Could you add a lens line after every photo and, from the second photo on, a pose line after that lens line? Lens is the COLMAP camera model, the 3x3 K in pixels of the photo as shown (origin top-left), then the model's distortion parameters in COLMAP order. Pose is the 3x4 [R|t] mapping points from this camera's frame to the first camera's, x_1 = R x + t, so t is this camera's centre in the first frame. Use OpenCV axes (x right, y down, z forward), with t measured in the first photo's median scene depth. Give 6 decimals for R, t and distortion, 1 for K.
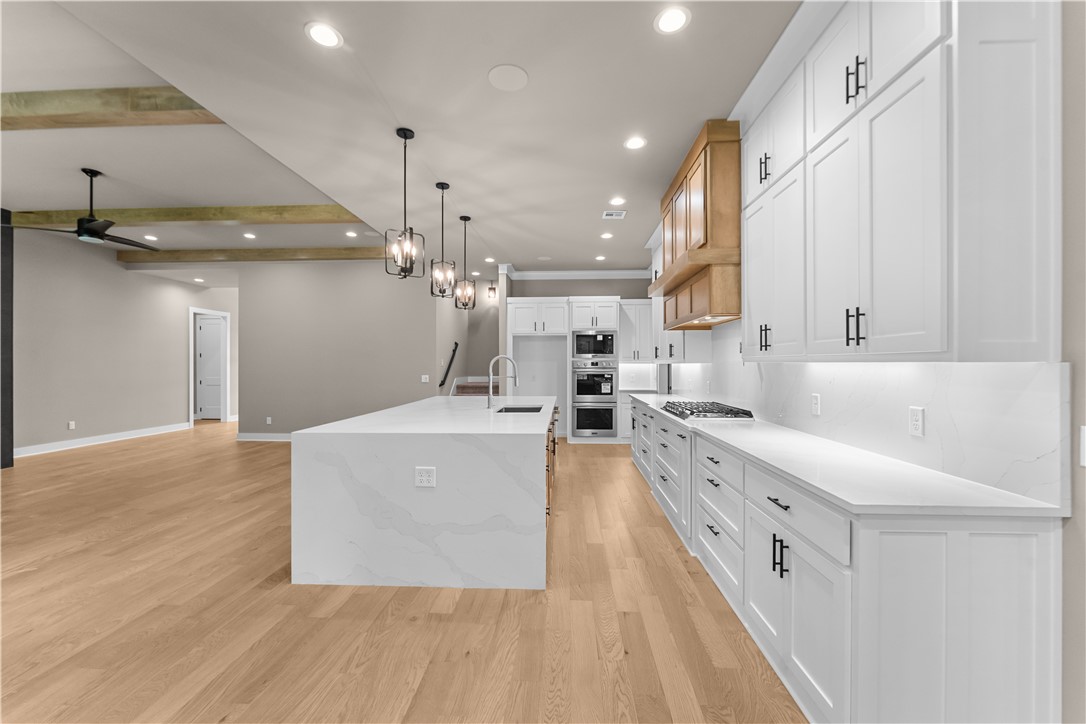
lens RADIAL K [[447.9, 0, 541.0], [0, 447.9, 365.1], [0, 0, 1]] dist [-0.001160, 0.000019]
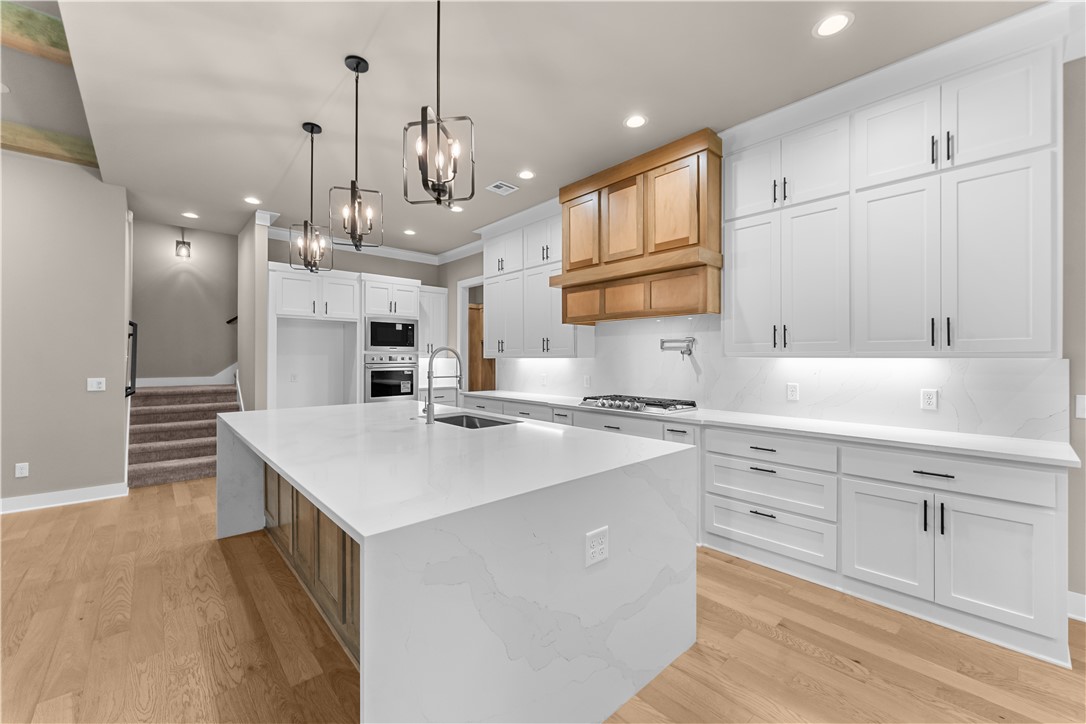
lens RADIAL K [[438.4, 0, 544.8], [0, 438.4, 359.4], [0, 0, 1]] dist [-0.005130, 0.000161]
pose [[0.699932, 0.001300, 0.714208, -0.264434], [-0.000892, 0.999999, -0.000947, -0.000093], [-0.714209, 0.000026, 0.699933, 0.232085]]
